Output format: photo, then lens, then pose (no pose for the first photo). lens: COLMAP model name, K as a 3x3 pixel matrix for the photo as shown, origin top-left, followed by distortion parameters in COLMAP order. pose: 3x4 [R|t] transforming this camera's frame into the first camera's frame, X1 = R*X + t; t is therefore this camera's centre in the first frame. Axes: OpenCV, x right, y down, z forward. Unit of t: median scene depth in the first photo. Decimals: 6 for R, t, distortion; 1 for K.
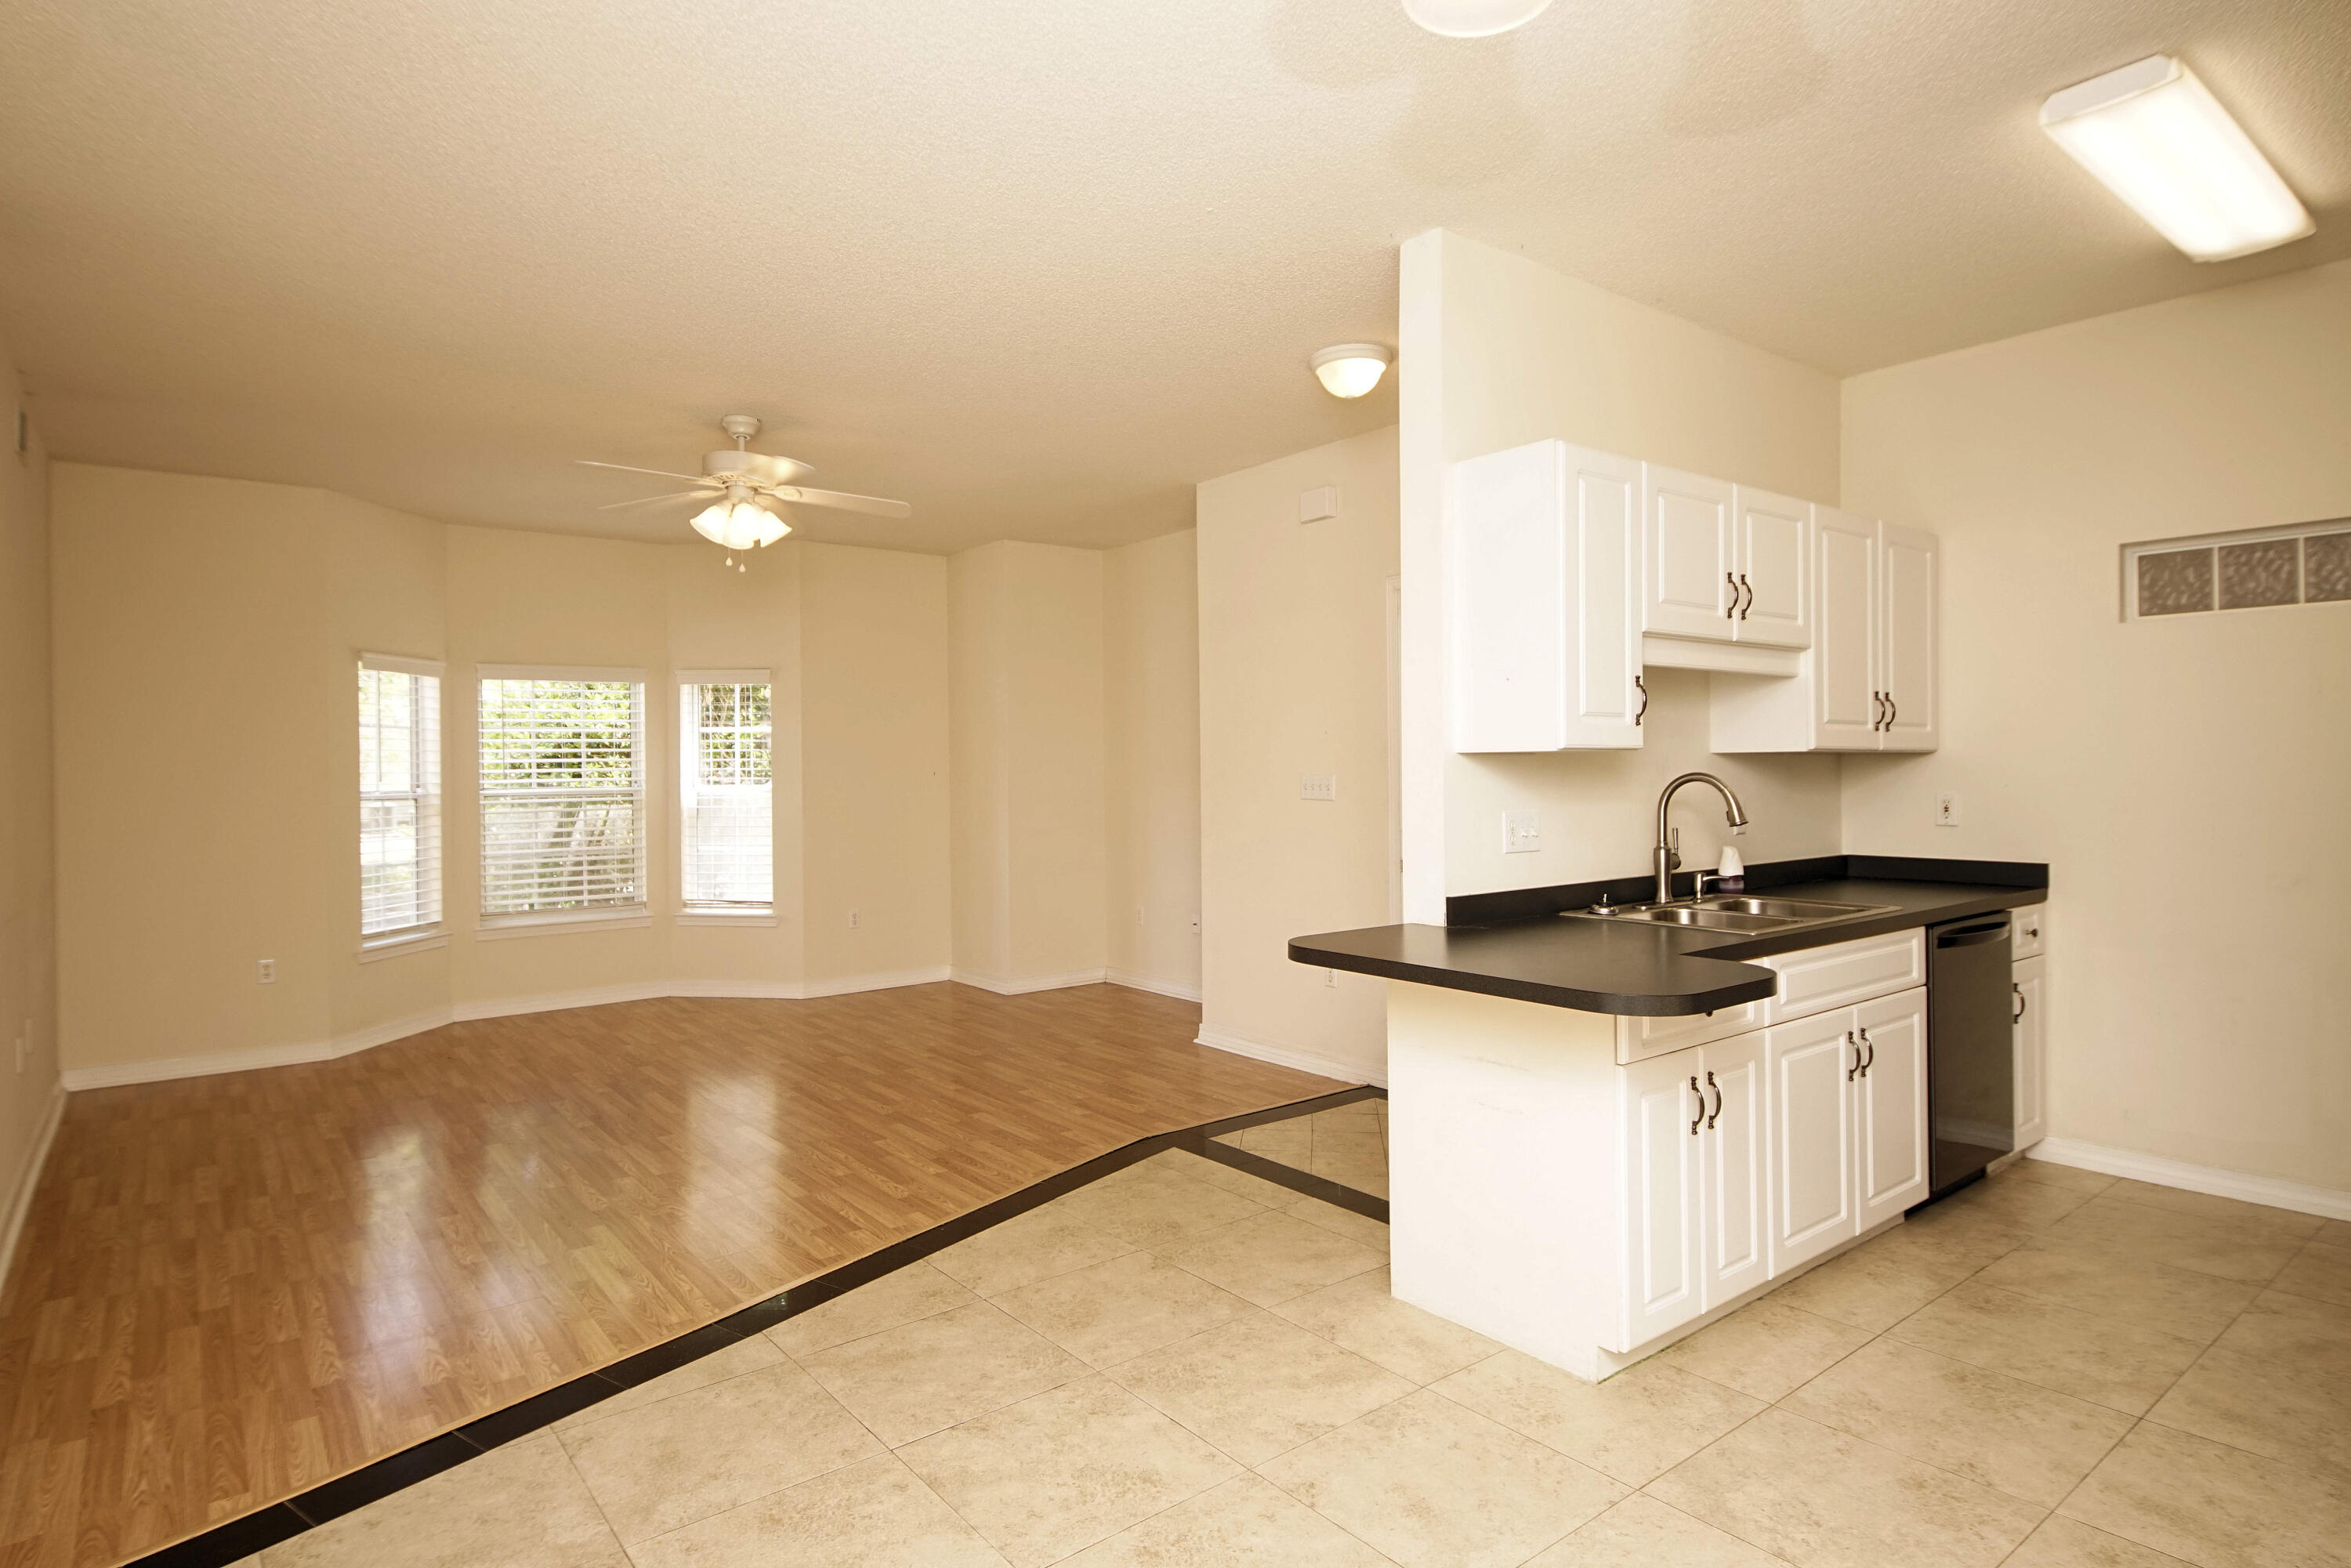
lens RADIAL K [[1241.3, 0, 1154.9], [0, 1241.3, 775.4], [0, 0, 1]] dist [0.041157, -0.032145]
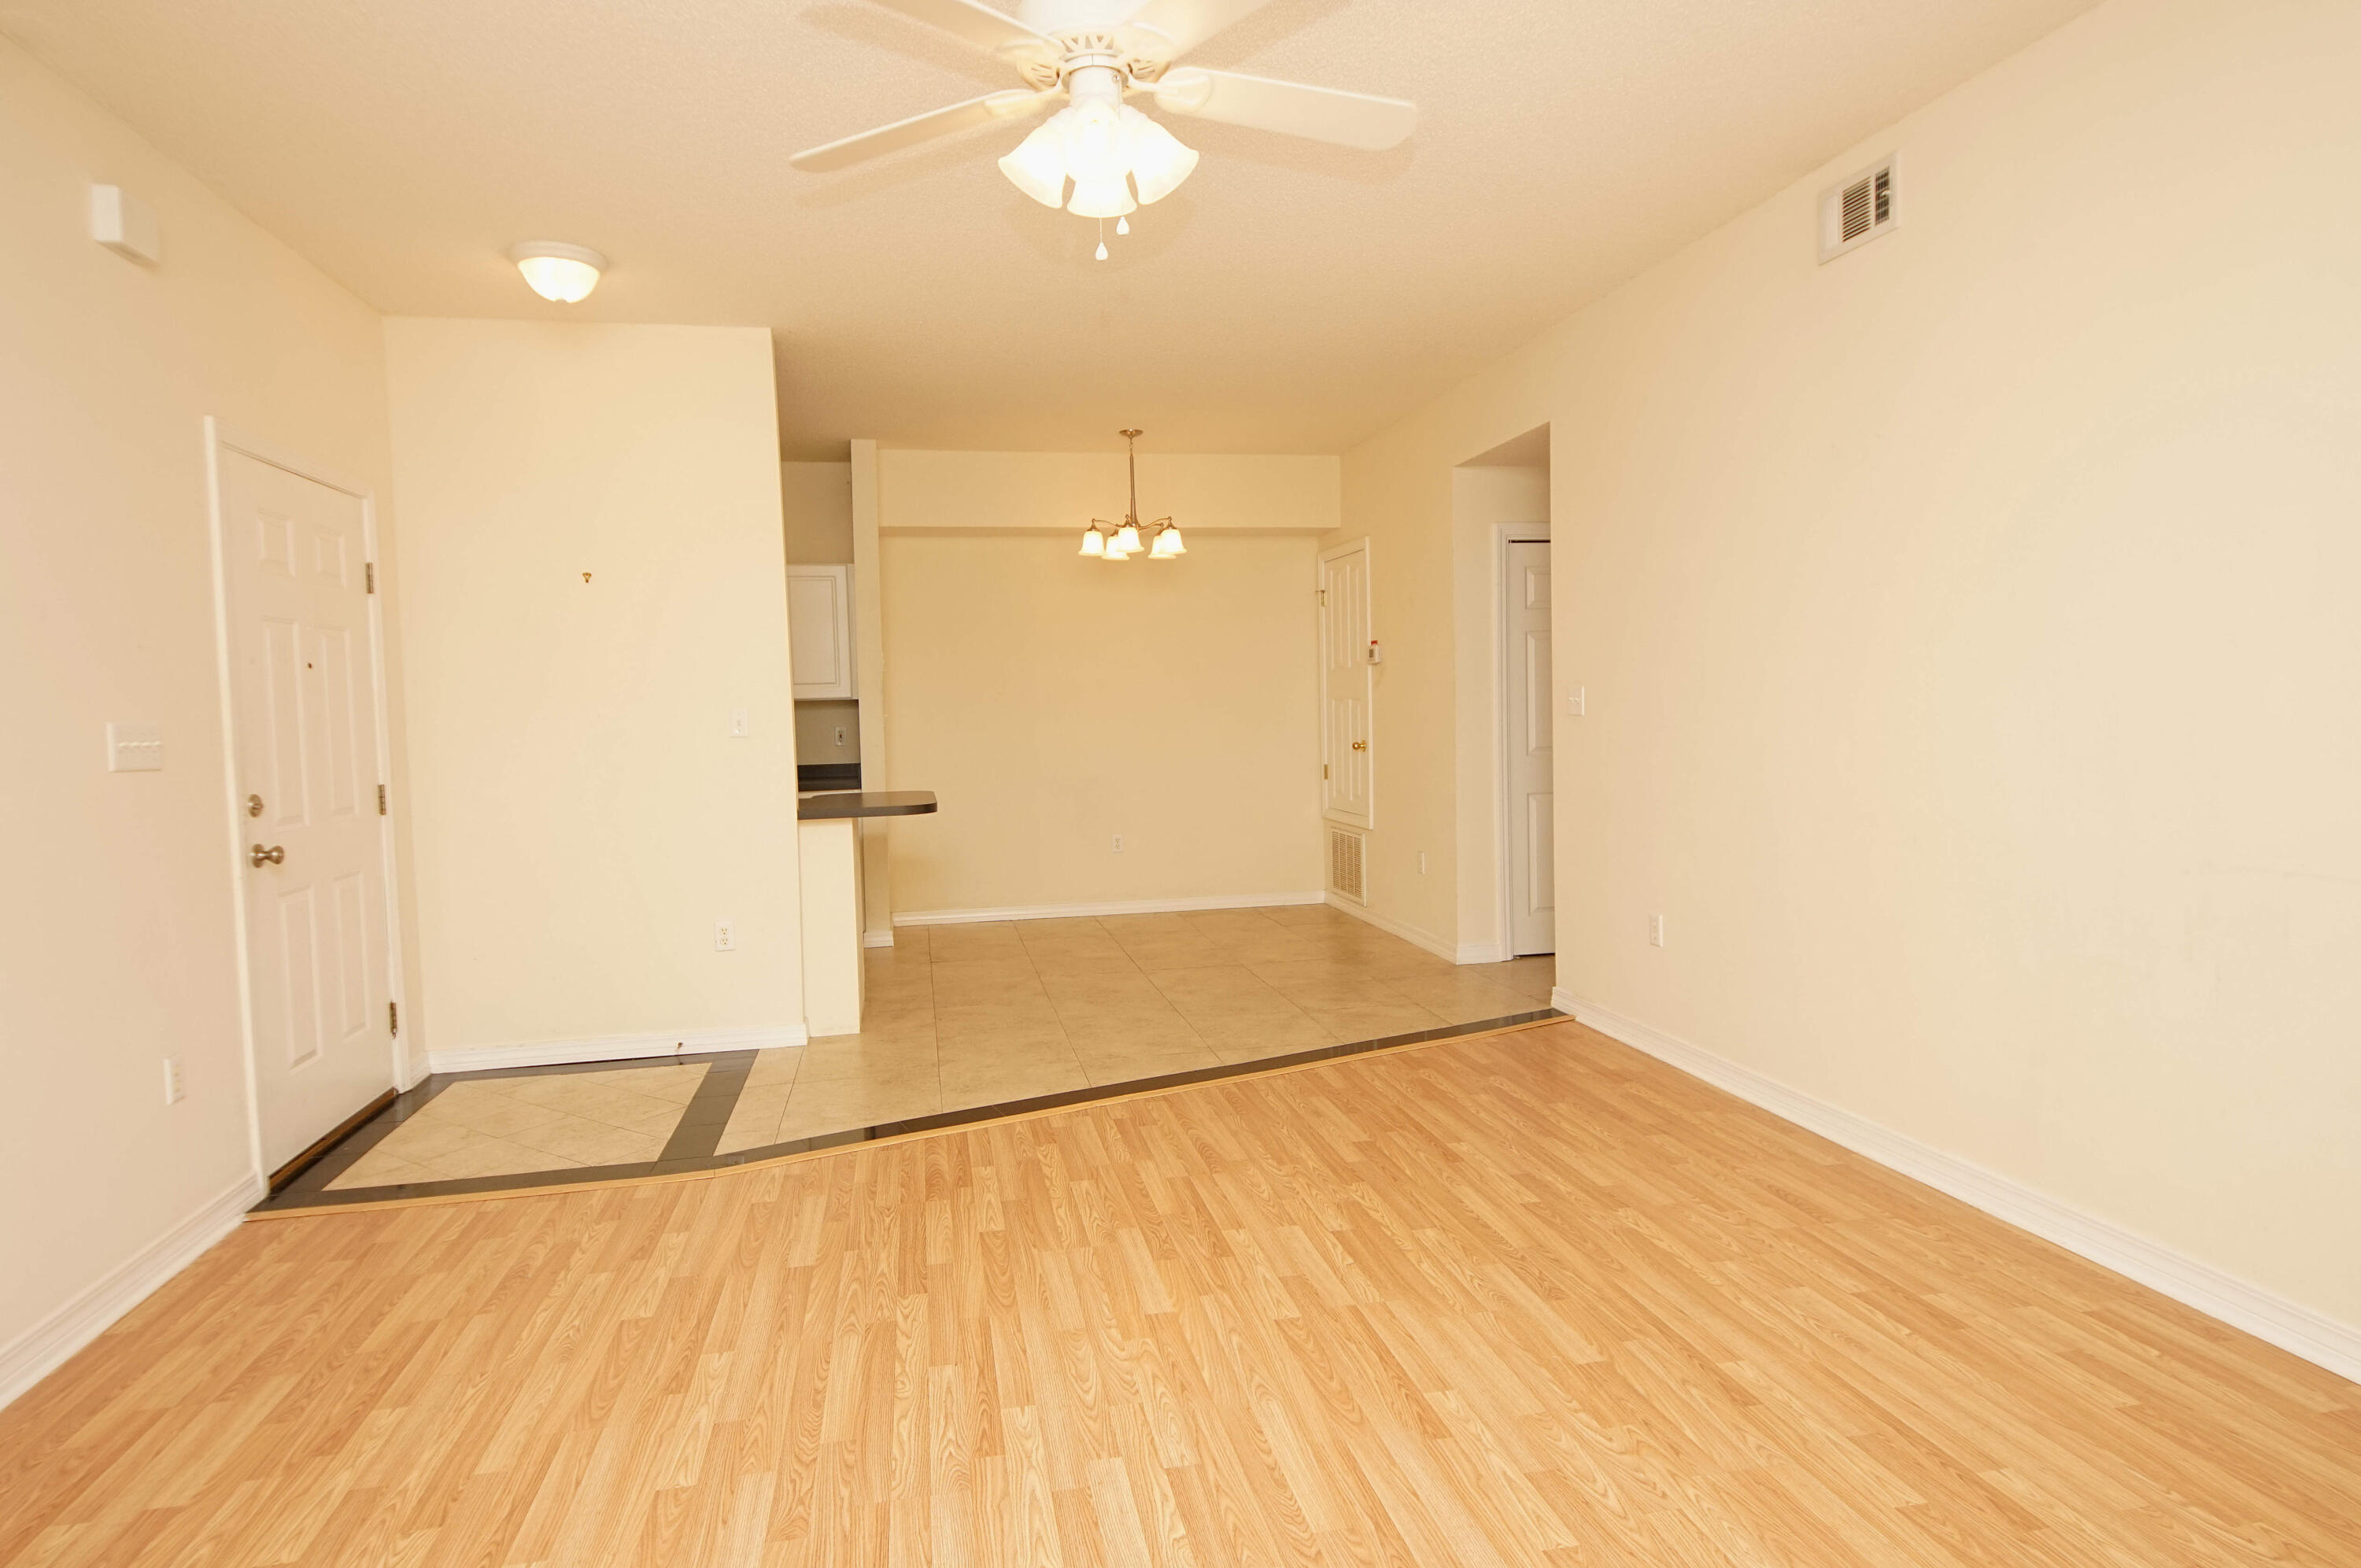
lens RADIAL K [[1287.5, 0, 1149.8], [0, 1287.5, 771.4], [0, 0, 1]] dist [0.000956, -0.008934]
pose [[-0.886620, 0.013754, 0.462294, -0.456543], [0.041041, 0.997954, 0.049021, 0.009564], [-0.460674, 0.062436, -0.885371, 1.146348]]
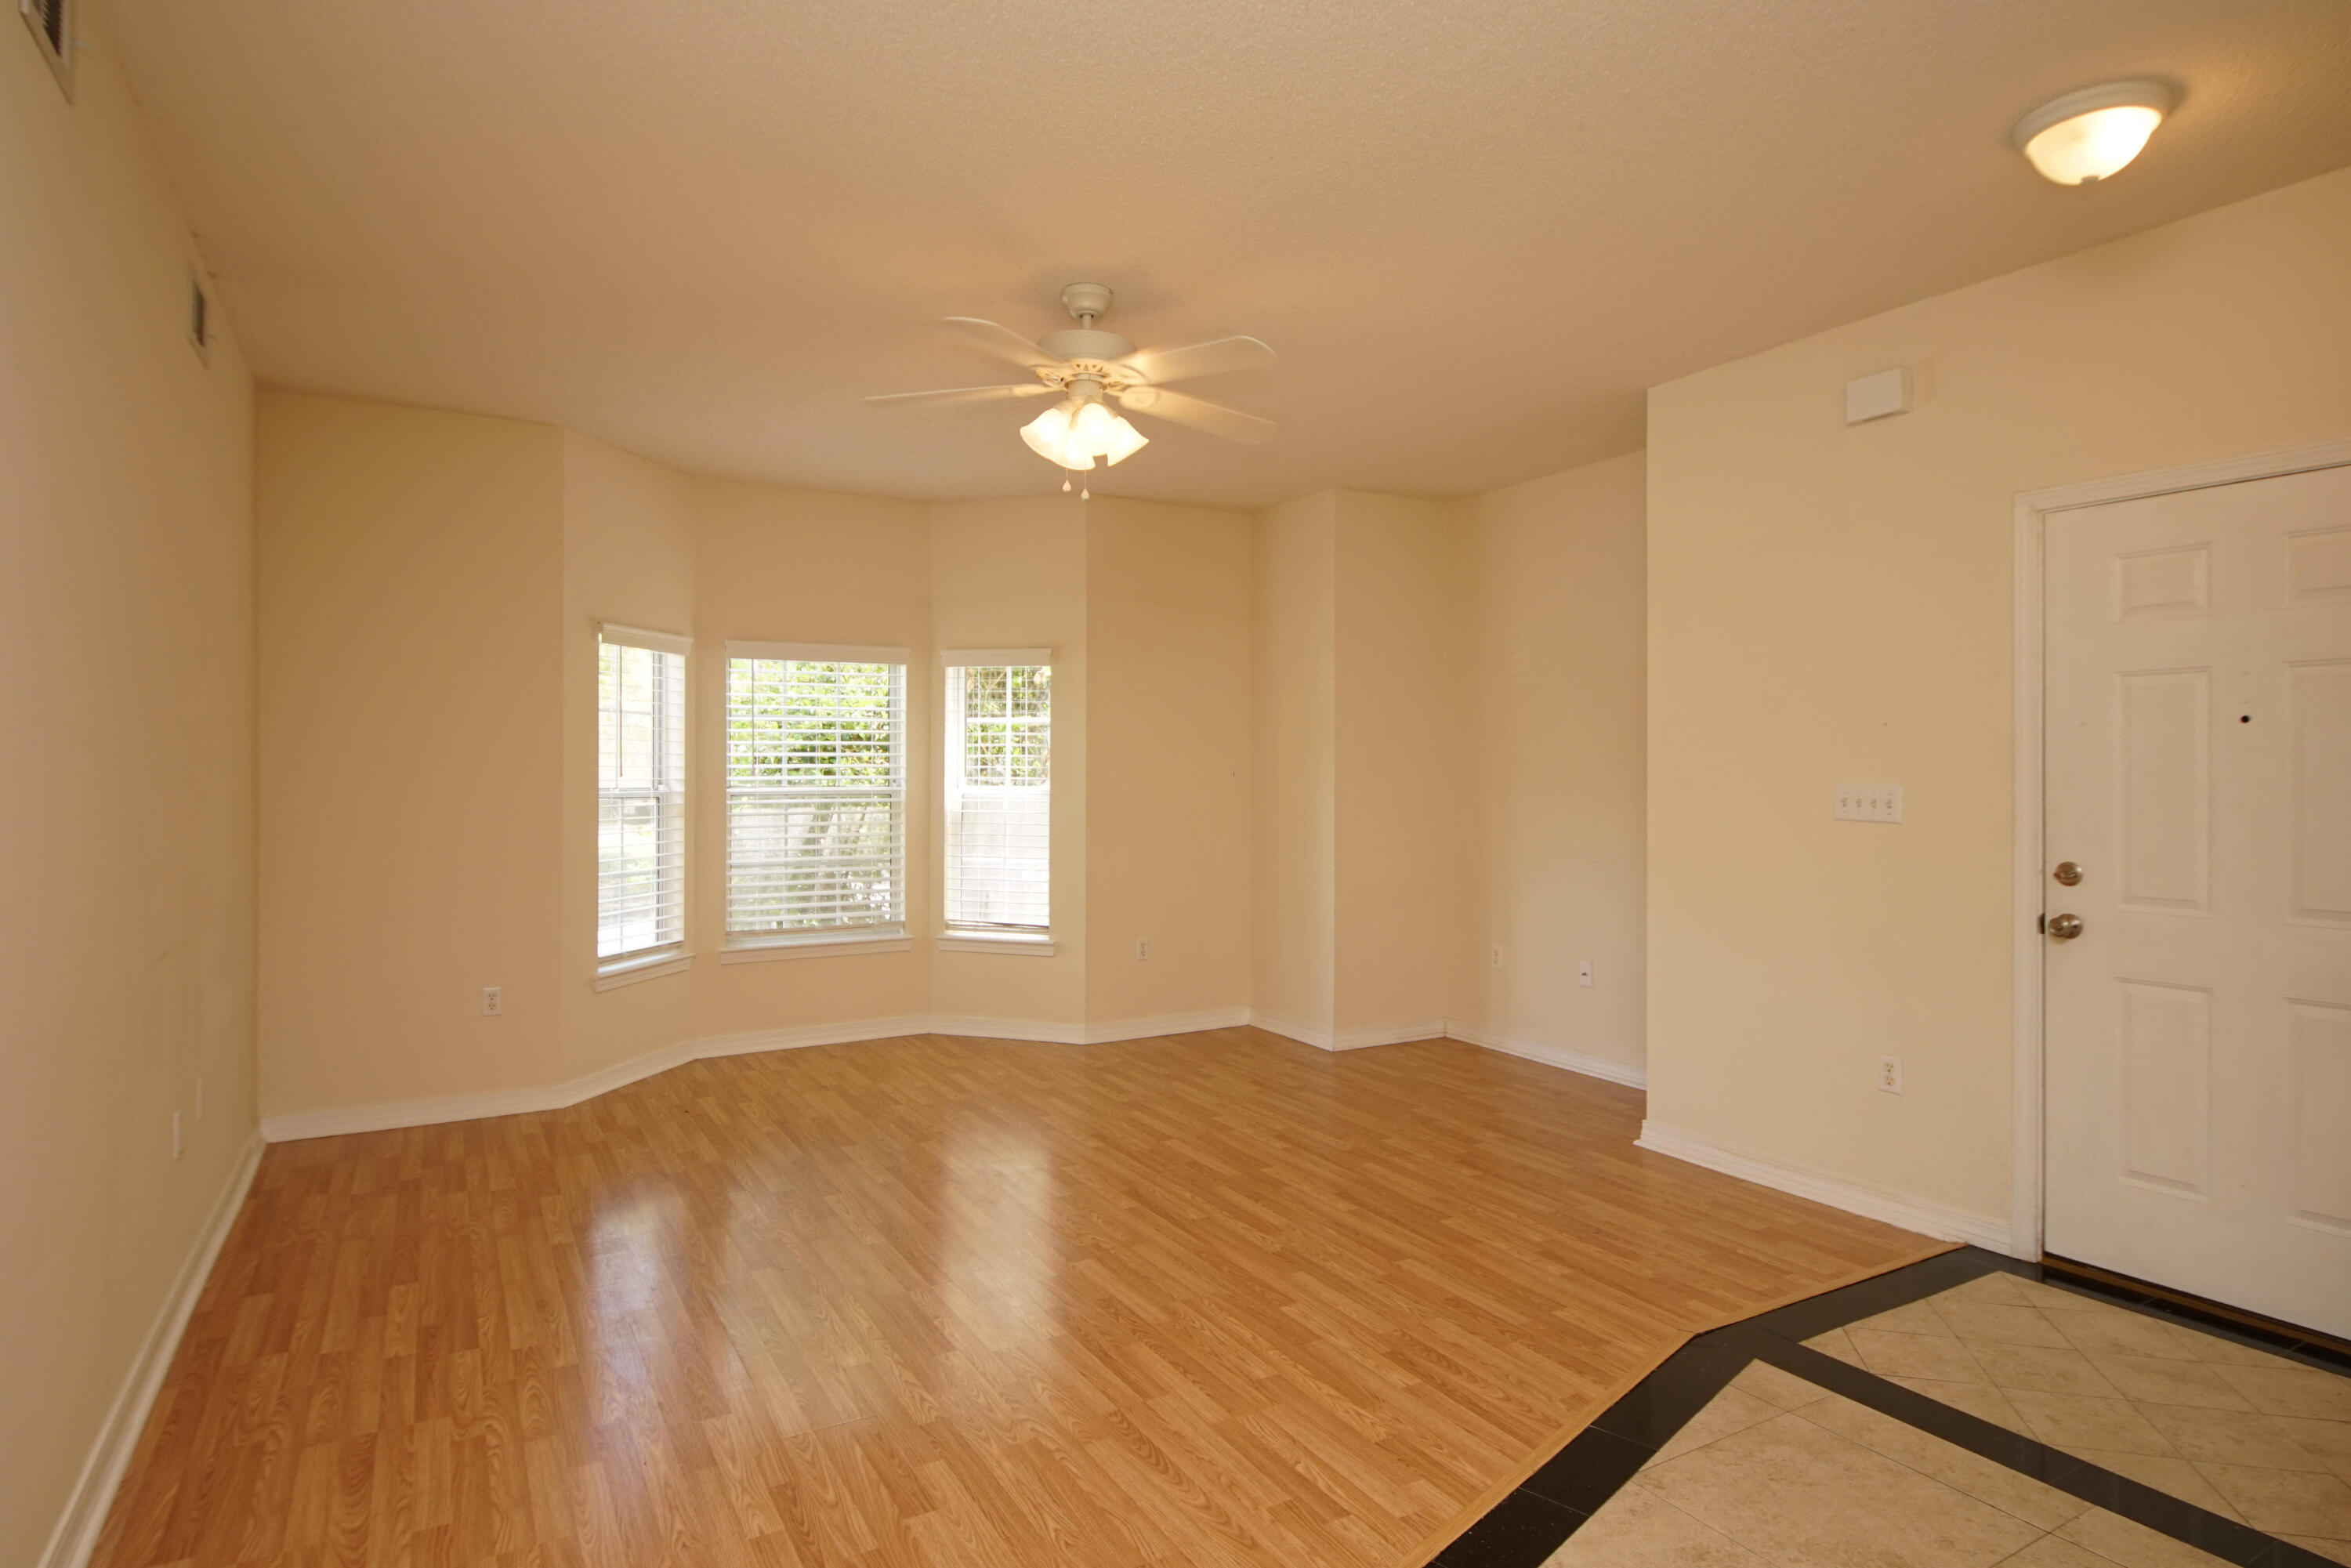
lens RADIAL K [[1251.4, 0, 1166.0], [0, 1251.4, 776.7], [0, 0, 1]] dist [0.039166, -0.032934]
pose [[0.990815, 0.013923, -0.134505, -0.145344], [-0.014146, 0.999900, -0.000699, 0.000632], [0.134481, 0.002596, 0.990913, 0.218959]]
